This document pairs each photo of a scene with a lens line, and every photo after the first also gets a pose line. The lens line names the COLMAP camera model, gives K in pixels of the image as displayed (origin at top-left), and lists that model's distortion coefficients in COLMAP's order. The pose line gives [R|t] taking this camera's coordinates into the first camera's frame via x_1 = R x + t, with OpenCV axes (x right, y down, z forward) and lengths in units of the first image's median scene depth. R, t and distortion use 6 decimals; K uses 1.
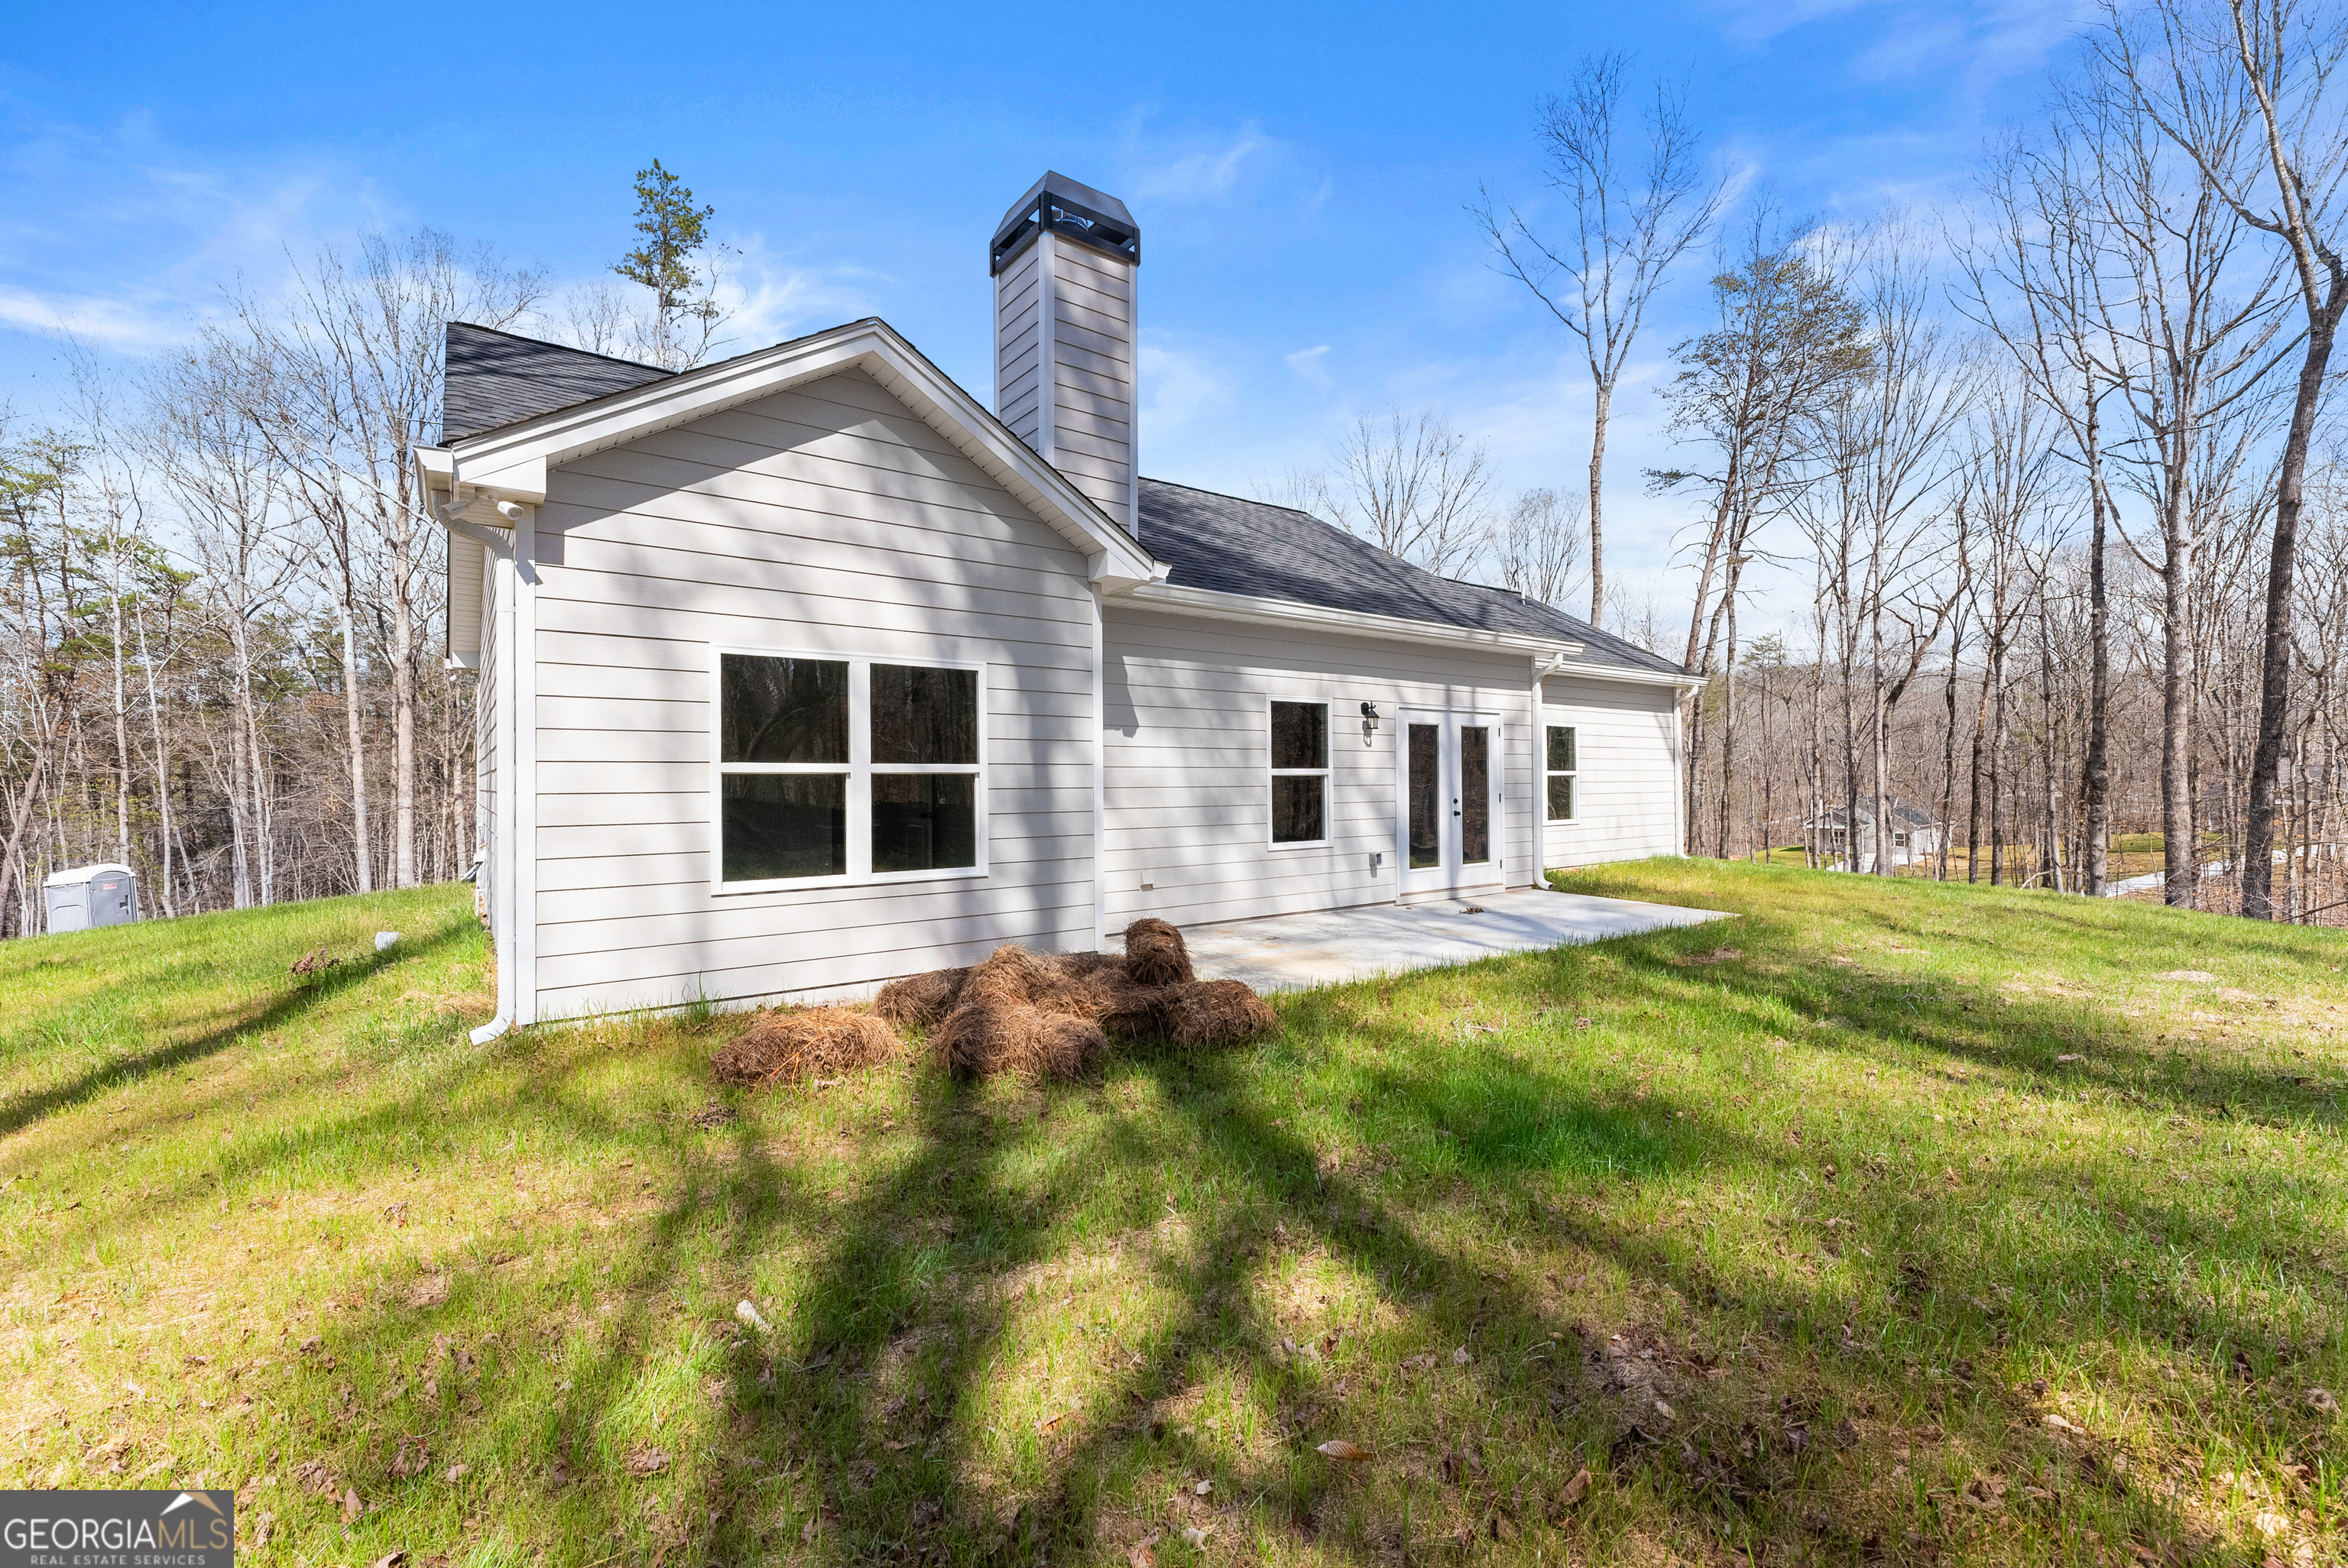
lens RADIAL K [[941.9, 0, 1159.4], [0, 941.9, 776.9], [0, 0, 1]] dist [0.004224, -0.001516]
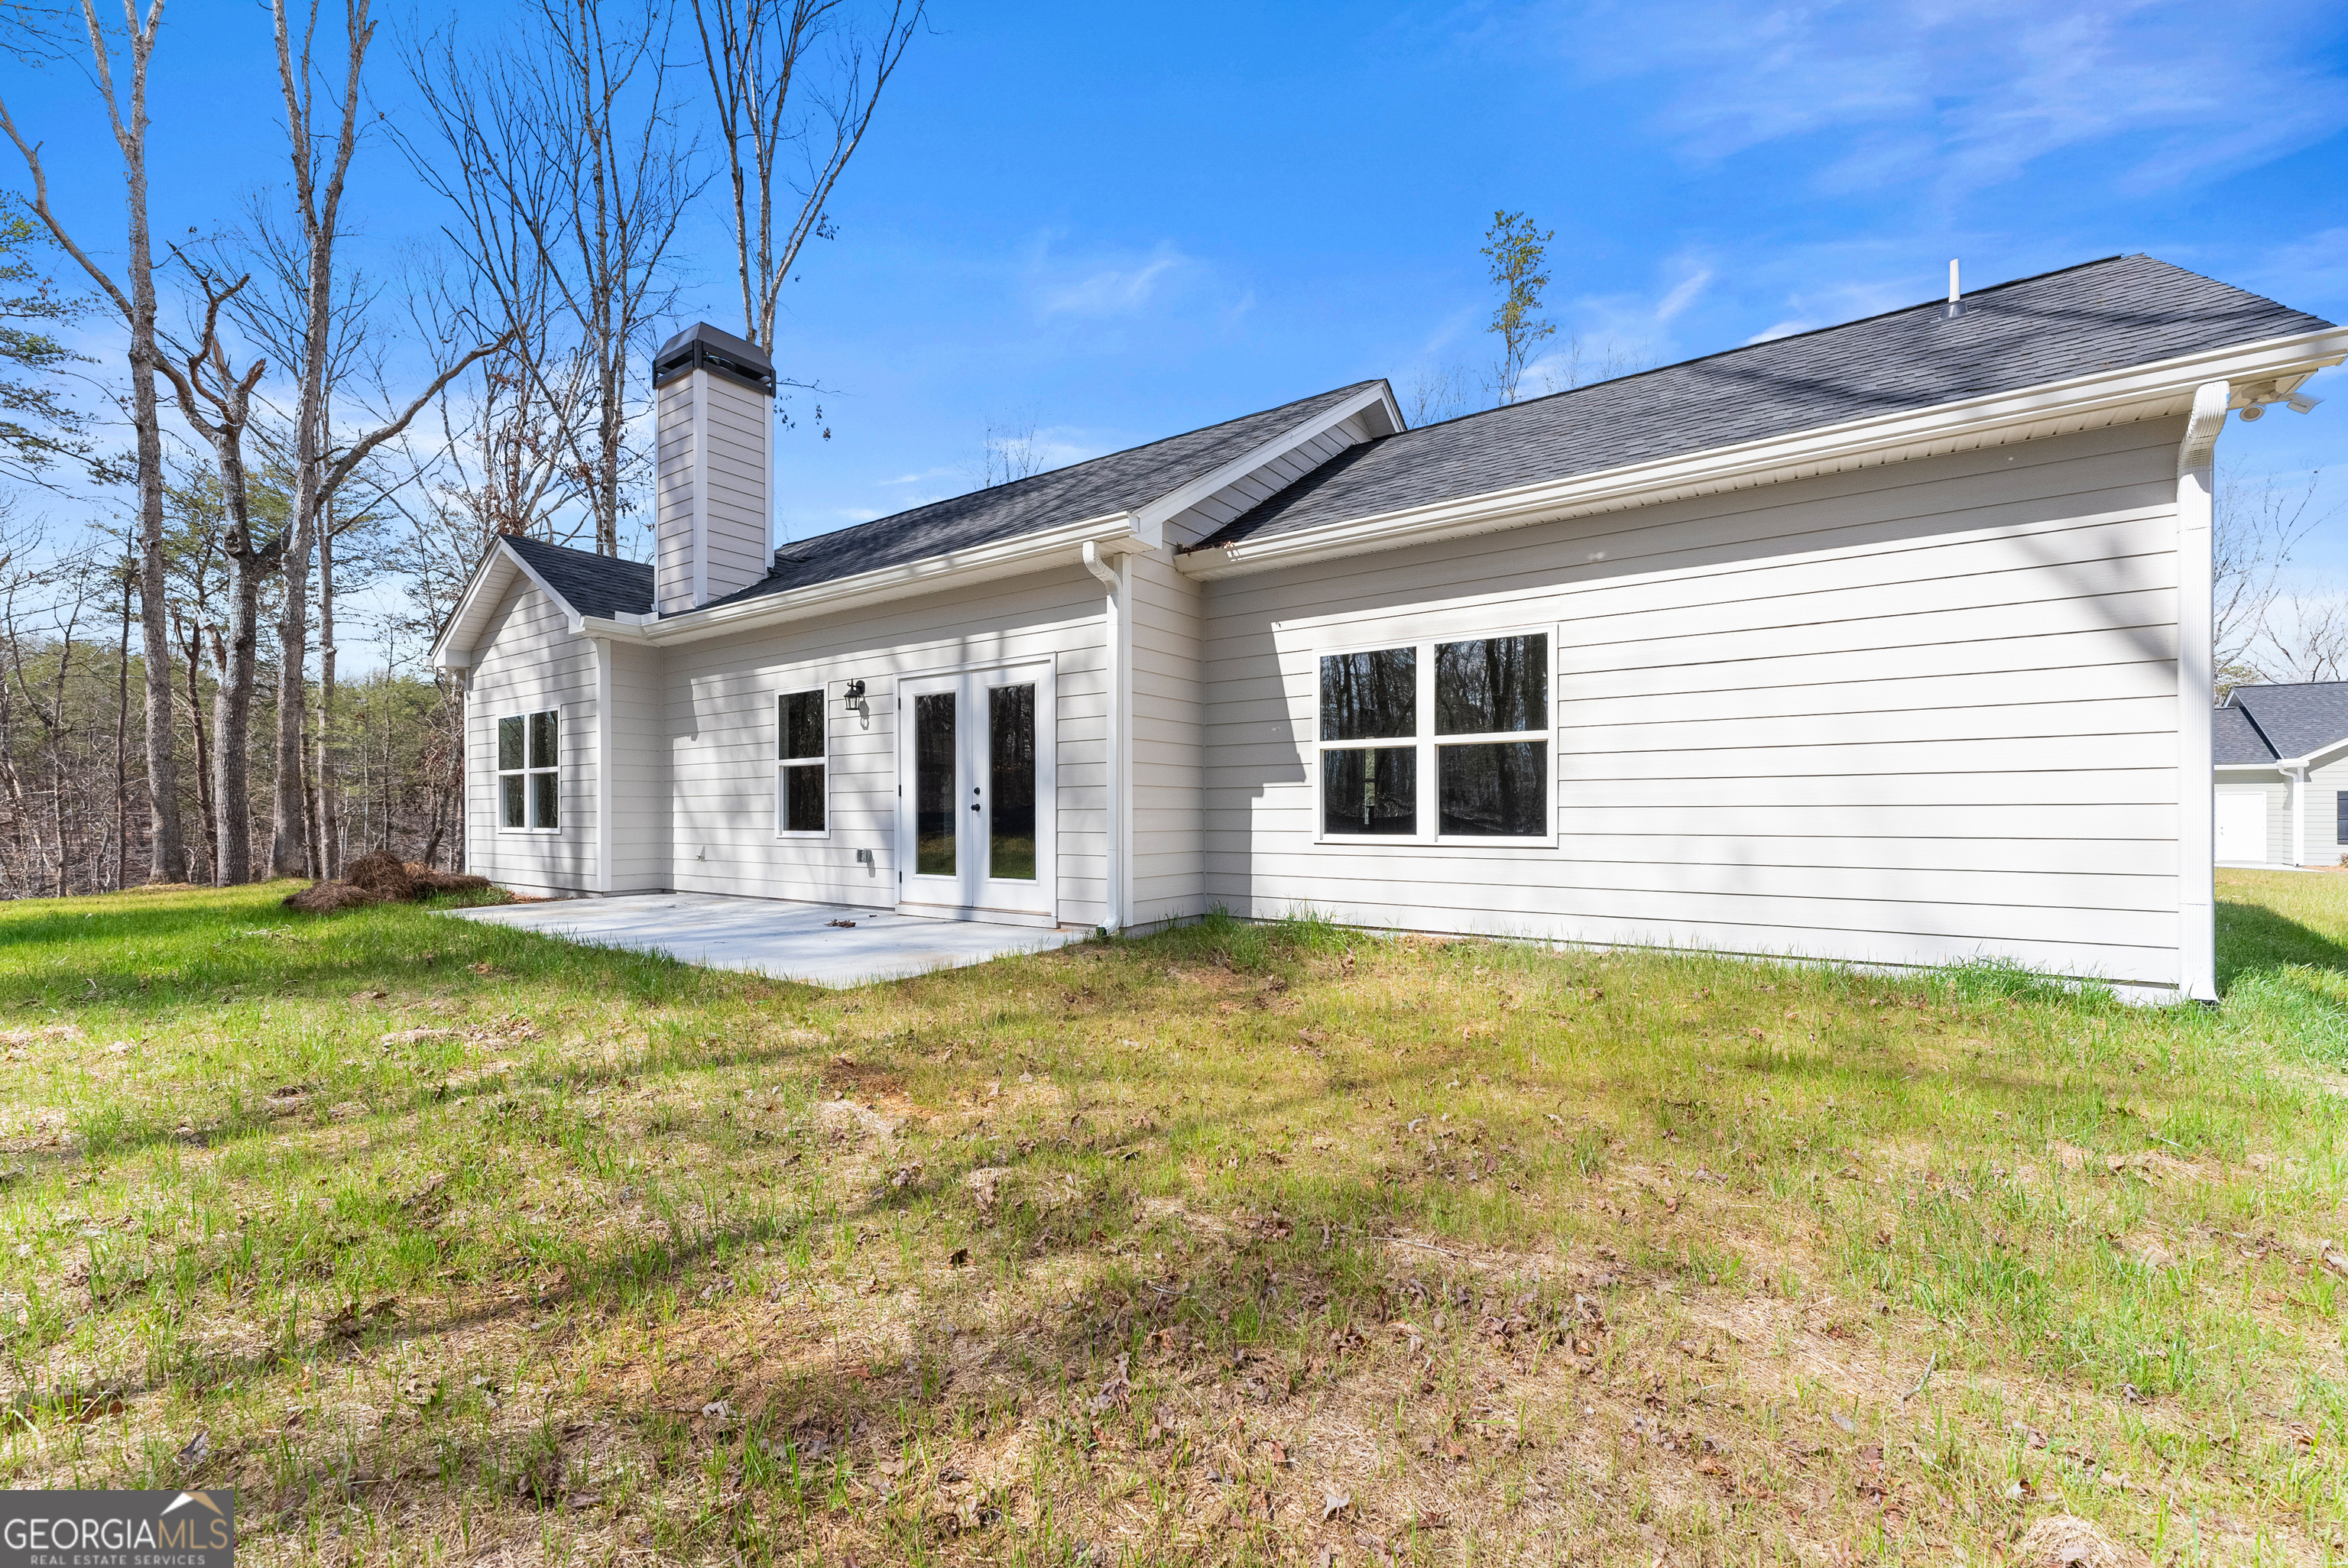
lens RADIAL K [[941.9, 0, 1182.0], [0, 941.9, 820.8], [0, 0, 1]] dist [0.004224, -0.001516]
pose [[0.335169, 0.012004, -0.942081, 1.414823], [0.006343, 0.999867, 0.014997, 0.051232], [0.942137, -0.011002, 0.335049, 1.196098]]
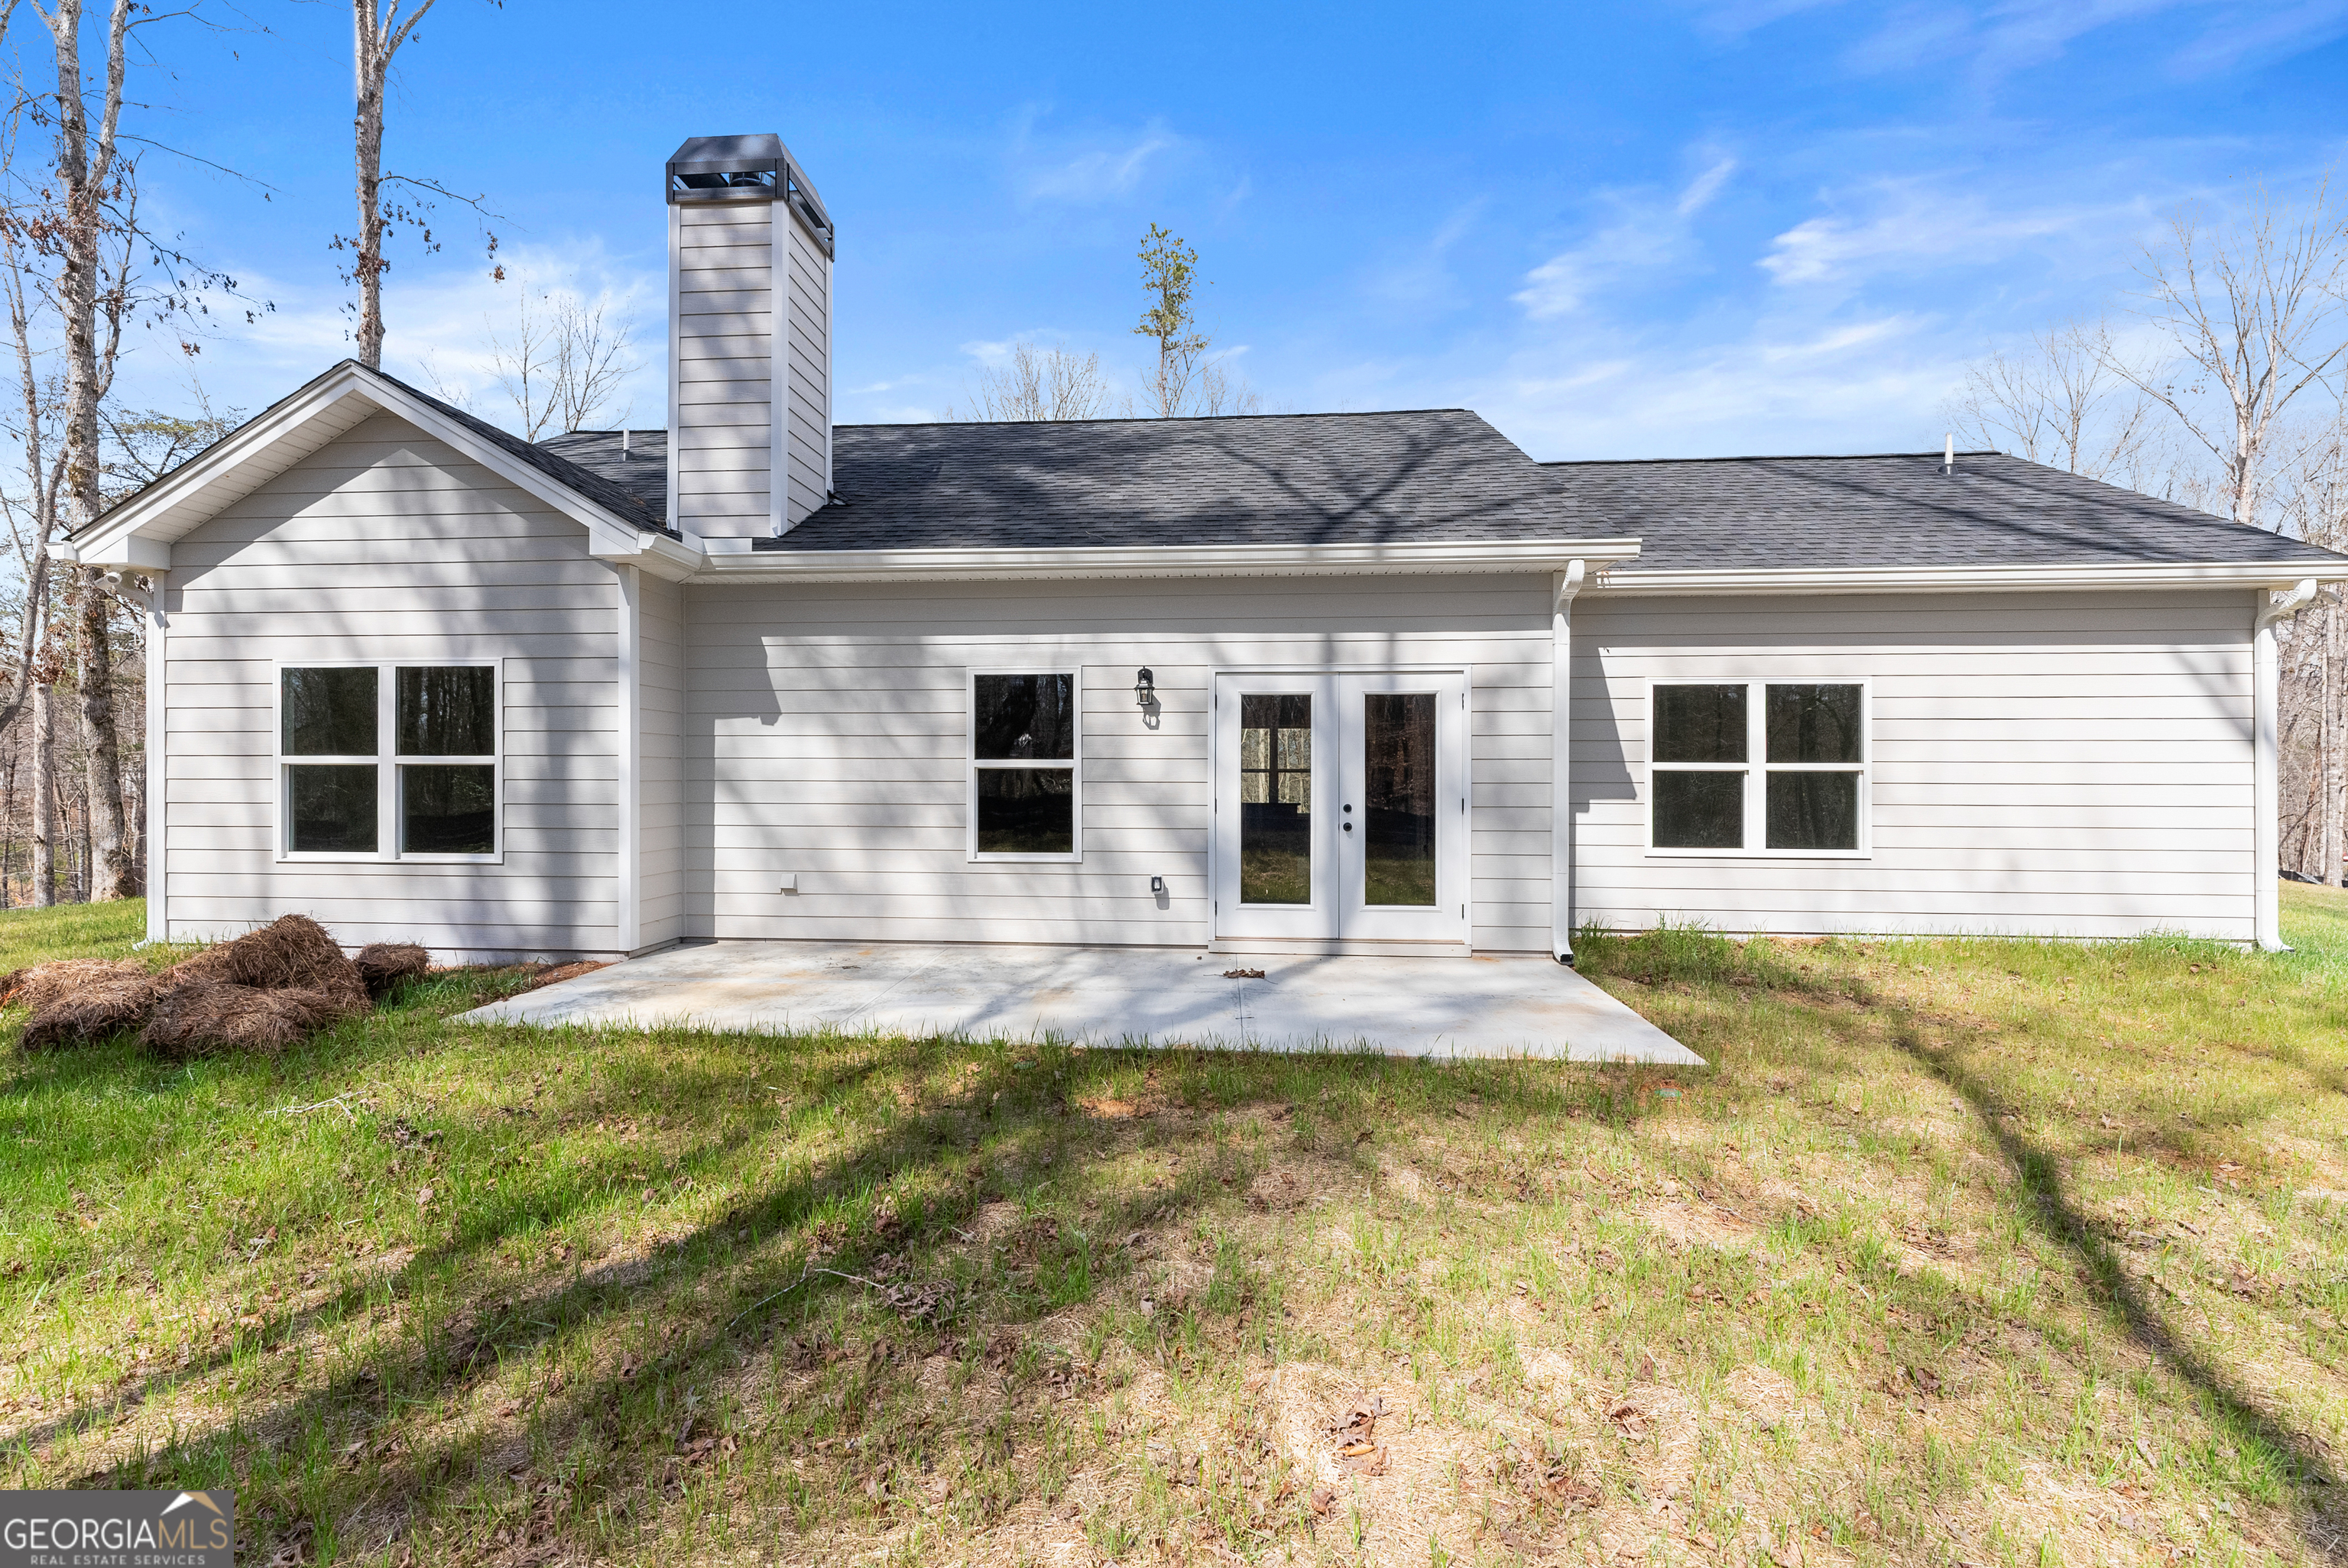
lens RADIAL K [[941.9, 0, 1176.1], [0, 941.9, 776.3], [0, 0, 1]] dist [0.004224, -0.001516]
pose [[0.766005, 0.010894, -0.642742, 0.855060], [-0.004354, 0.999921, 0.011759, -0.005433], [0.642820, -0.006209, 0.765993, 0.554241]]
